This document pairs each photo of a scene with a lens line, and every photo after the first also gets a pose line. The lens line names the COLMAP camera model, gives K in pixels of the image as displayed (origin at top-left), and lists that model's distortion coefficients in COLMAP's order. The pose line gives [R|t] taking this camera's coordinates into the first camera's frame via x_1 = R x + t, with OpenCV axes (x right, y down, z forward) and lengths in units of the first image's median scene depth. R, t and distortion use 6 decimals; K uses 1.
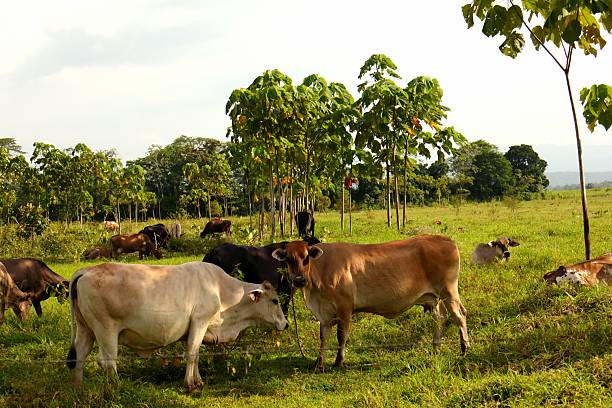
lens RADIAL K [[1112.5, 0, 306.0], [0, 1112.5, 204.0], [0, 0, 1]] dist [0.017410, -0.012954]
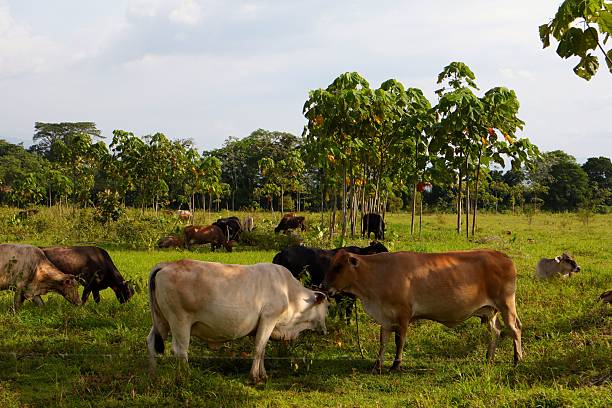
lens RADIAL K [[1412.0, 0, 306.0], [0, 1412.0, 204.0], [0, 0, 1]] dist [0.109387, -0.419090]
pose [[0.995986, 0.057320, -0.068754, 0.023623], [-0.054445, 0.997591, 0.042992, -0.053801], [0.071053, -0.039076, 0.996707, -0.286005]]
